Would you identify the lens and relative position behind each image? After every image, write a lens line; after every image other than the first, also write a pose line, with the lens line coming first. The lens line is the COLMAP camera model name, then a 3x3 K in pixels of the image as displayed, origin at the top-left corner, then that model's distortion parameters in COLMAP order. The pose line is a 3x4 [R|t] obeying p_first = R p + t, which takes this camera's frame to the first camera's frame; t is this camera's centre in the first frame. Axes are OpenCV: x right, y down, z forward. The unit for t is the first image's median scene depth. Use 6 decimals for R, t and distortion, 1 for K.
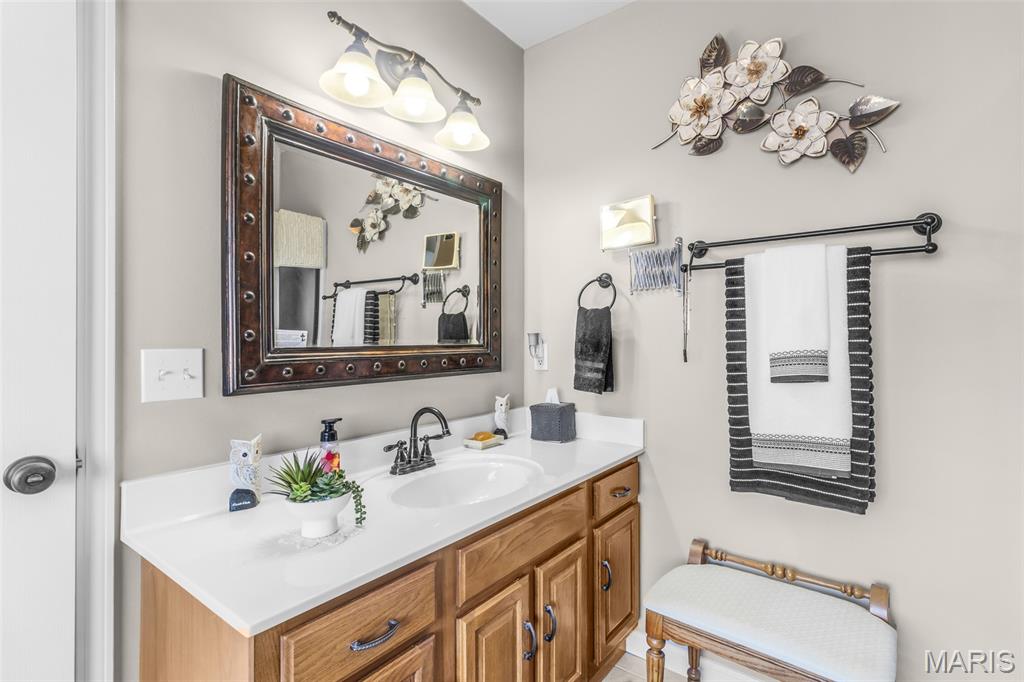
lens RADIAL K [[494.8, 0, 508.4], [0, 494.8, 338.8], [0, 0, 1]] dist [0.004296, 0.001705]
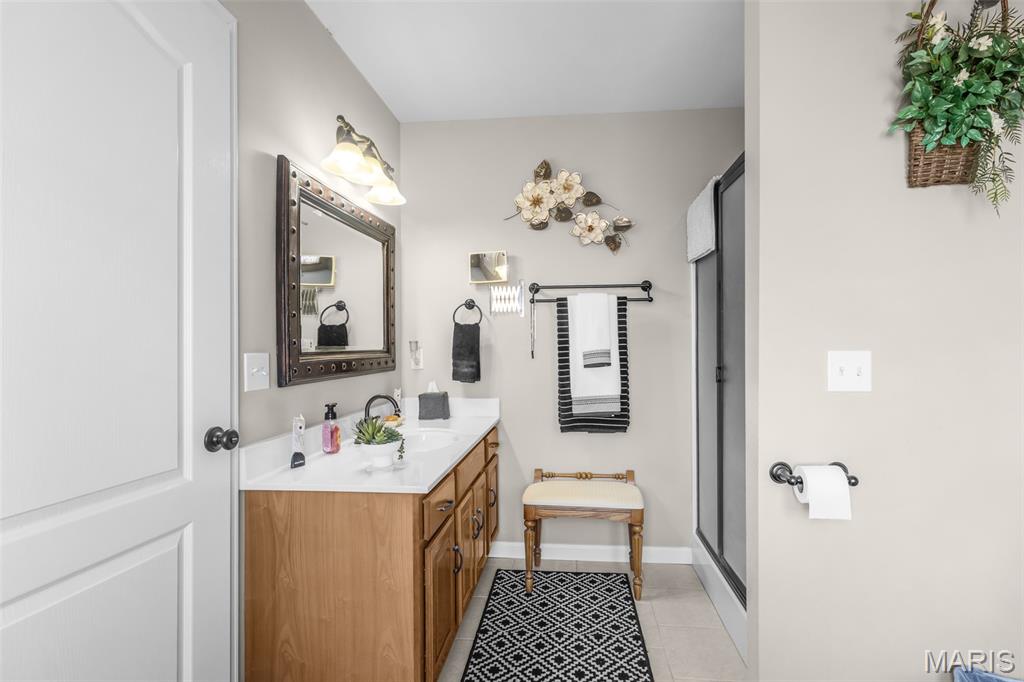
lens RADIAL K [[494.8, 0, 516.6], [0, 494.8, 342.0], [0, 0, 1]] dist [0.004296, 0.001705]
pose [[0.865668, -0.003454, 0.500607, -0.541930], [0.008376, 0.999936, -0.007586, 0.004833], [-0.500548, 0.010760, 0.865642, -0.411133]]
